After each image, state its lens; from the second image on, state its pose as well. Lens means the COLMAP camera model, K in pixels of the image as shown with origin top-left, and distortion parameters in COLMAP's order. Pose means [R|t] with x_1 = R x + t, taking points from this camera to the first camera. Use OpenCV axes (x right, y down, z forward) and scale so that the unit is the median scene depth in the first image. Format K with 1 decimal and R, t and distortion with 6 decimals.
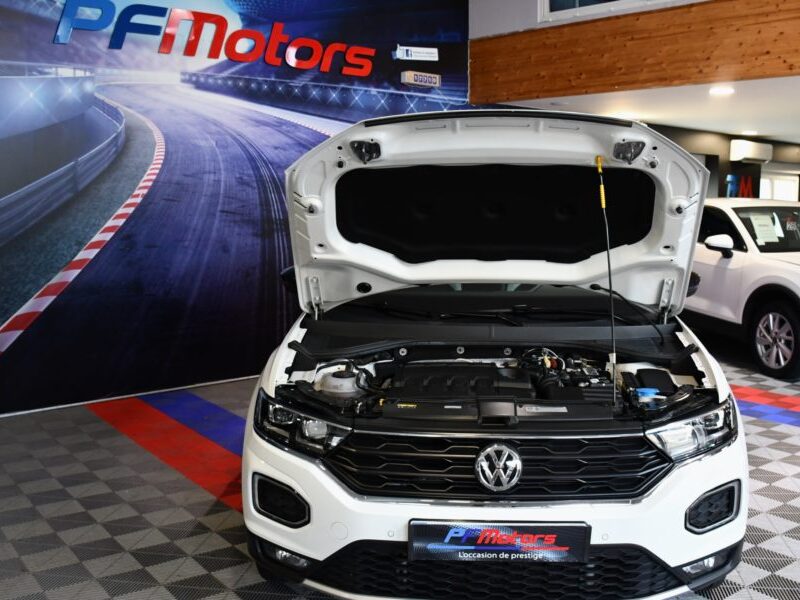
lens RADIAL K [[876.8, 0, 446.2], [0, 876.8, 278.5], [0, 0, 1]] dist [-0.106282, 0.000000]
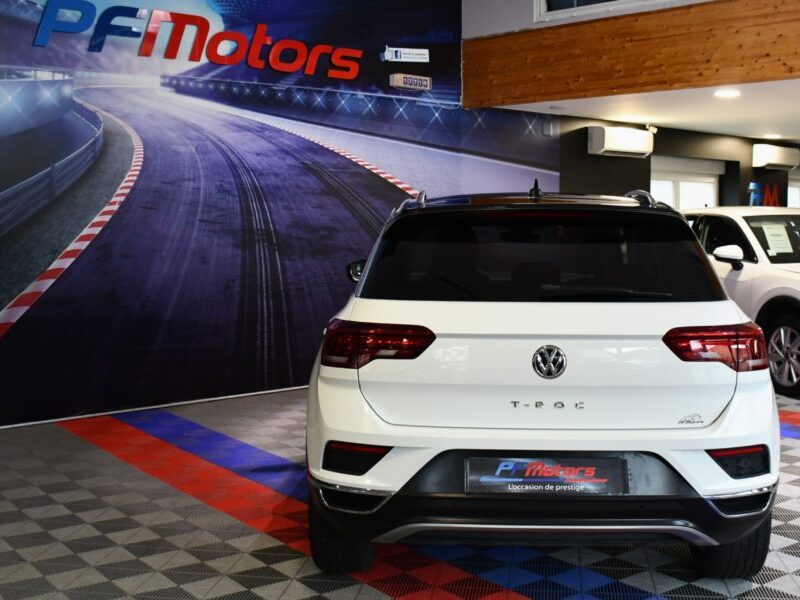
lens RADIAL K [[1056.6, 0, 466.8], [0, 1056.6, 233.4], [0, 0, 1]] dist [-0.101264, 0.000000]
pose [[0.999759, -0.002405, 0.021805, 0.007821], [0.004028, 0.997198, -0.074695, 0.024524], [-0.021565, 0.074765, 0.996968, -0.153283]]
